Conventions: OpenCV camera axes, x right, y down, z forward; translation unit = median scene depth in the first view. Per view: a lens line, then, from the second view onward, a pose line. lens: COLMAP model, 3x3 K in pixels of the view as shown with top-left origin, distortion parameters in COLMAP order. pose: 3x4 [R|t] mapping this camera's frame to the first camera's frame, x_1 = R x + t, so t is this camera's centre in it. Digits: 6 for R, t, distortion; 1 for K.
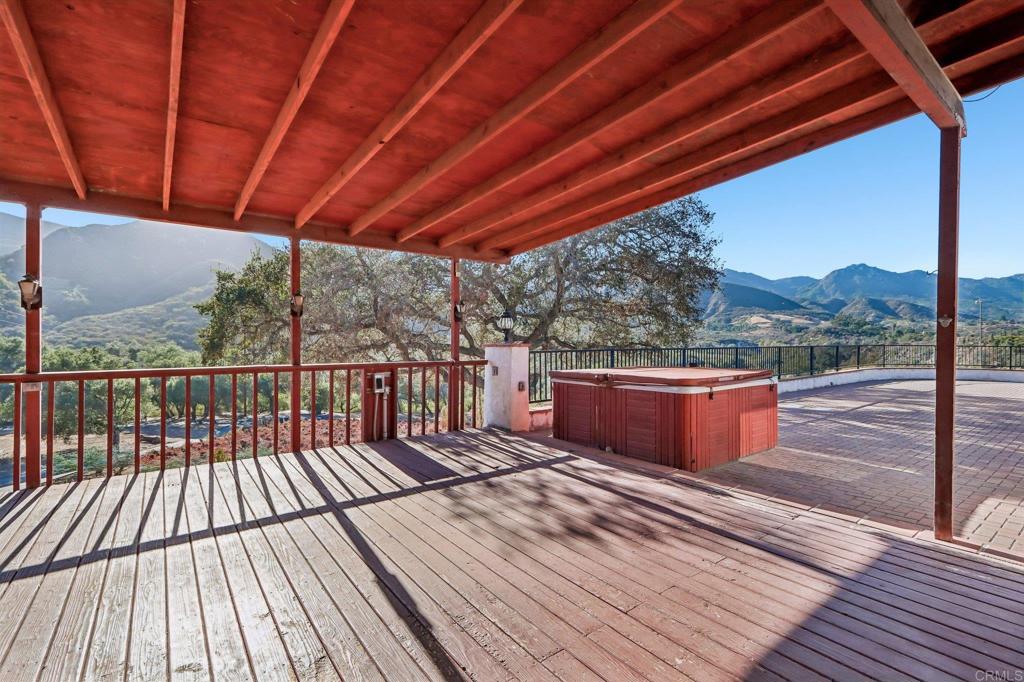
lens RADIAL K [[469.9, 0, 510.6], [0, 469.9, 340.3], [0, 0, 1]] dist [0.003029, 0.001983]
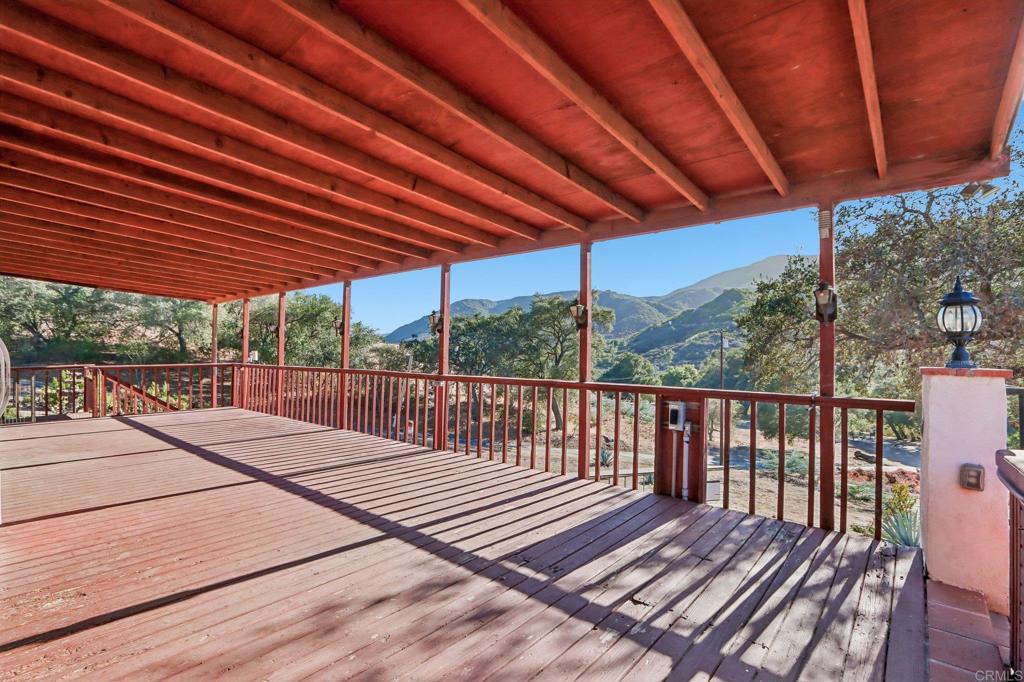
lens RADIAL K [[469.9, 0, 510.4], [0, 469.9, 342.0], [0, 0, 1]] dist [0.003029, 0.001983]
pose [[0.227454, -0.018870, -0.973606, 0.382741], [-0.011051, 0.999698, -0.021957, -0.001892], [0.973726, 0.015754, 0.227177, 0.654914]]
